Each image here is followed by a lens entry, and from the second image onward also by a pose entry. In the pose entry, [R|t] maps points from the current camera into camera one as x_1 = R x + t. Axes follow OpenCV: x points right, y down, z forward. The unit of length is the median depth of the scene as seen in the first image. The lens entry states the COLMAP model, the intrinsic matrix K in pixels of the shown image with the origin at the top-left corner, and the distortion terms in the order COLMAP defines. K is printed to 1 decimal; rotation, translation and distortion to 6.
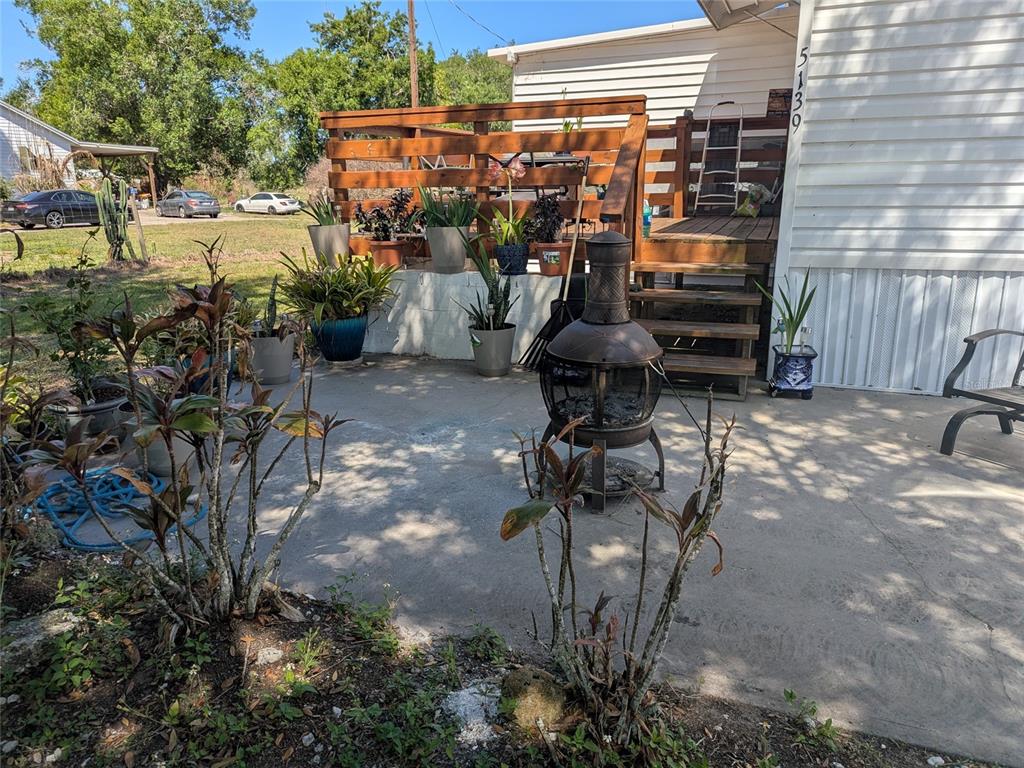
lens RADIAL K [[724.3, 0, 511.5], [0, 724.3, 398.2], [0, 0, 1]] dist [0.059729, -0.051143]
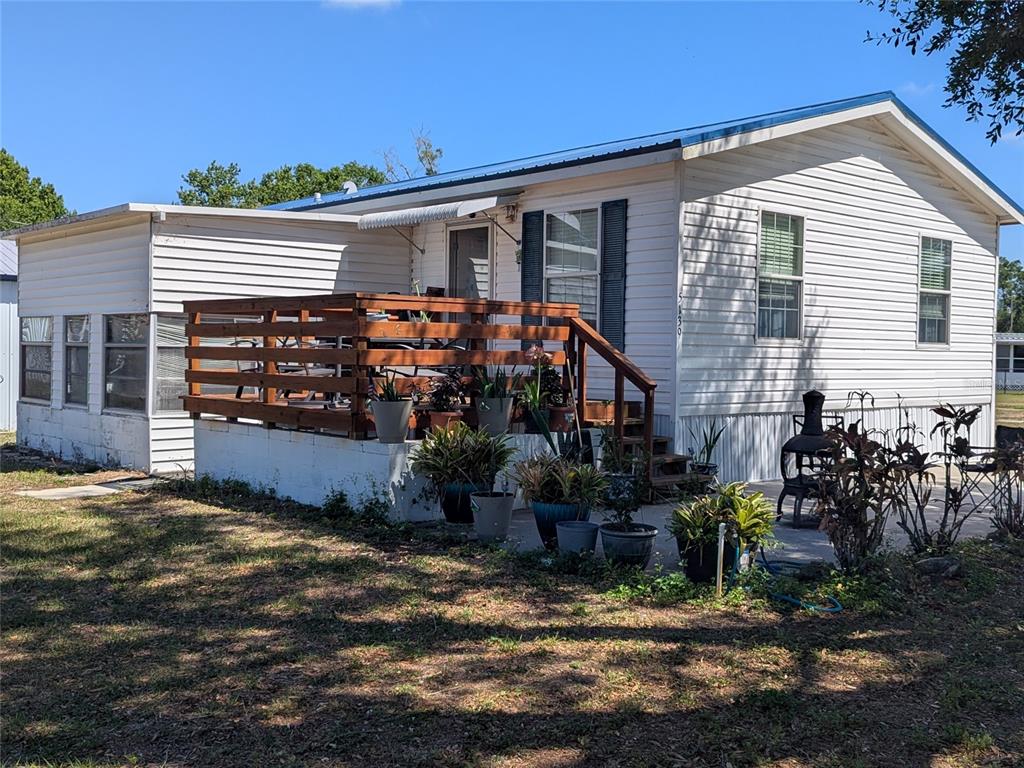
lens RADIAL K [[1094.5, 0, 522.4], [0, 1094.5, 384.6], [0, 0, 1]] dist [0.103182, -0.202614]
pose [[0.463457, -0.005711, 0.886101, -1.099405], [0.229676, 0.966580, -0.113897, -0.028480], [-0.855837, 0.256302, 0.449280, 0.108052]]
